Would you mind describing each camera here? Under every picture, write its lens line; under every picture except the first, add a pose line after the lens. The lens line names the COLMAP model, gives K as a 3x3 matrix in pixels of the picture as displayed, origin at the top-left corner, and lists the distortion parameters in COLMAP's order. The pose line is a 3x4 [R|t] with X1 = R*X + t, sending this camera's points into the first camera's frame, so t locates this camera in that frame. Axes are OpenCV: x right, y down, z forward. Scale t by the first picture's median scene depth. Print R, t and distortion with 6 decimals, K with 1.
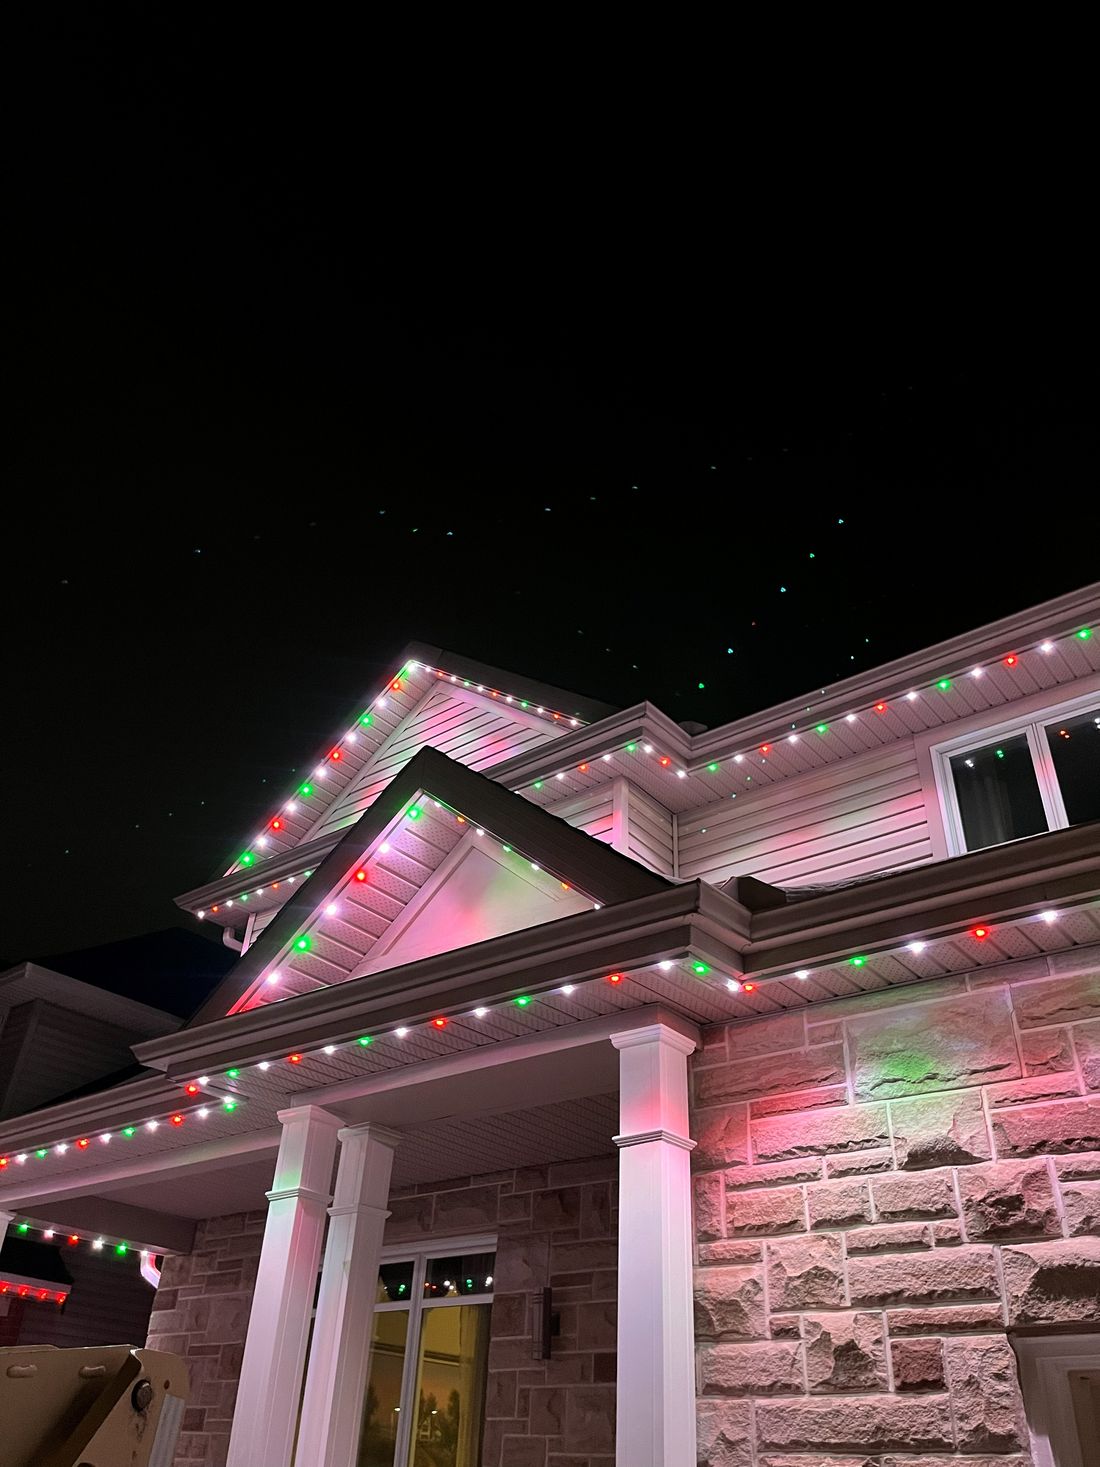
lens RADIAL K [[1126.6, 0, 555.0], [0, 1126.6, 734.9], [0, 0, 1]] dist [0.085873, -0.136912]
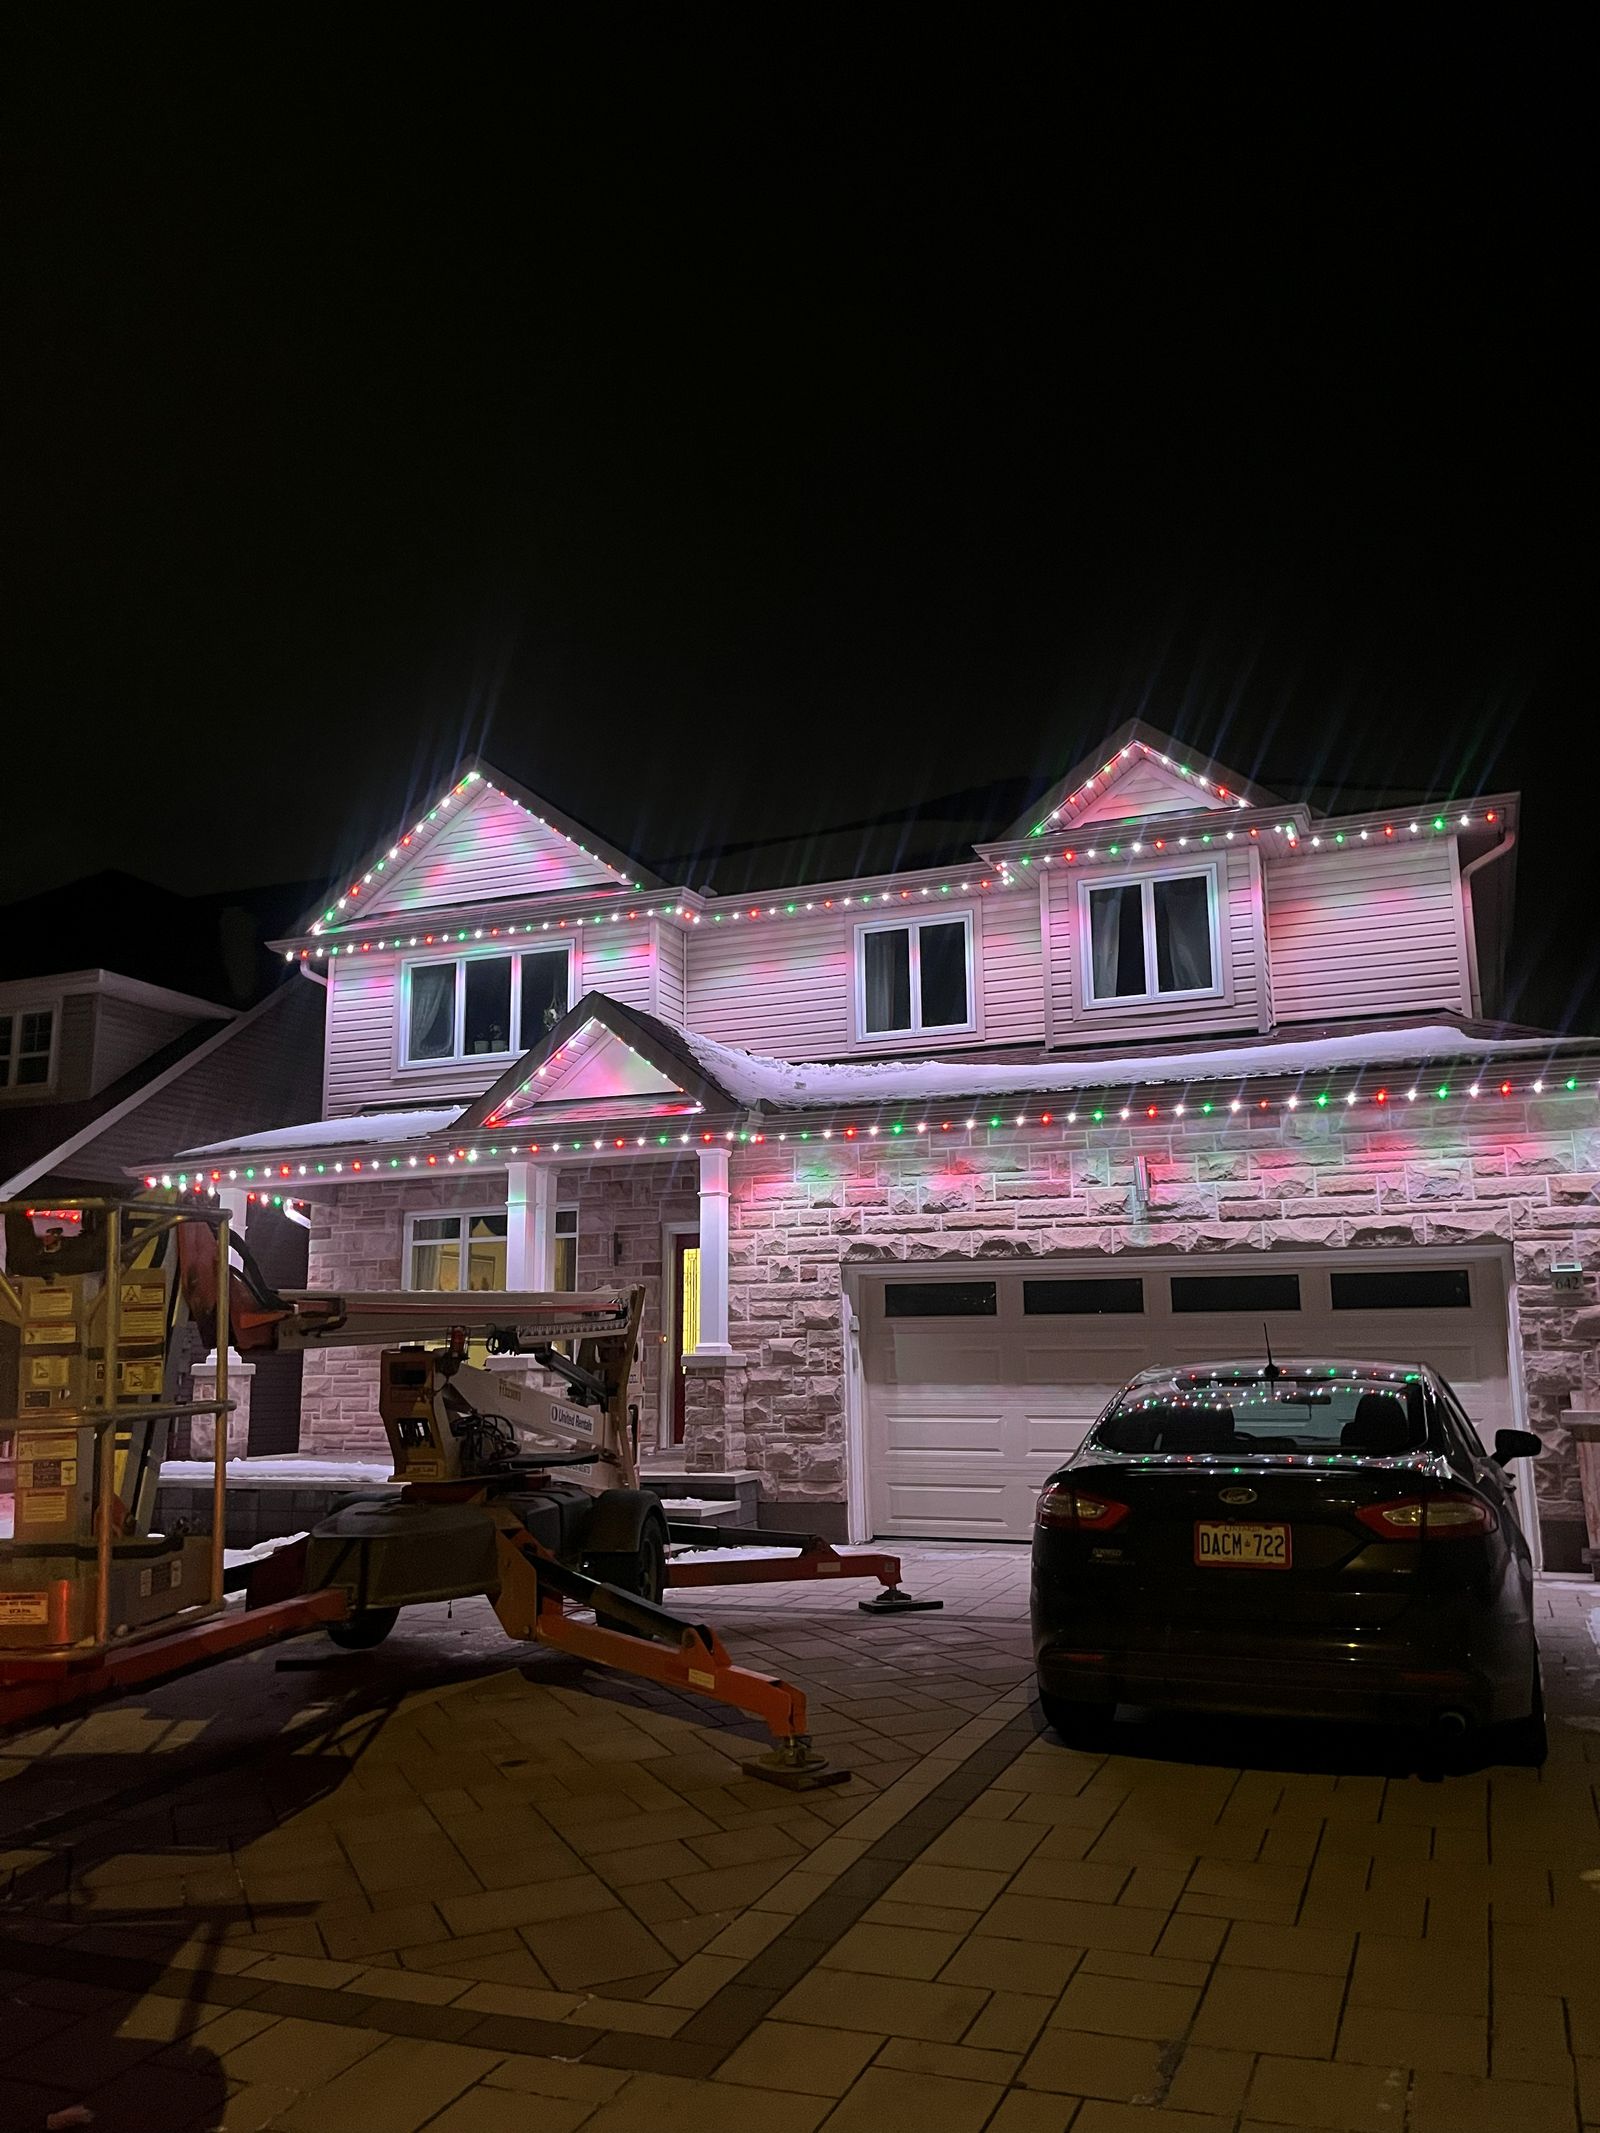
lens RADIAL K [[1638.1, 0, 807.3], [0, 1638.1, 1068.6], [0, 0, 1]] dist [0.085873, -0.136912]
pose [[0.958589, 0.004803, 0.284754, -0.721139], [-0.118258, 0.916296, 0.382644, -1.251741], [-0.259081, -0.400473, 0.878919, -2.022156]]
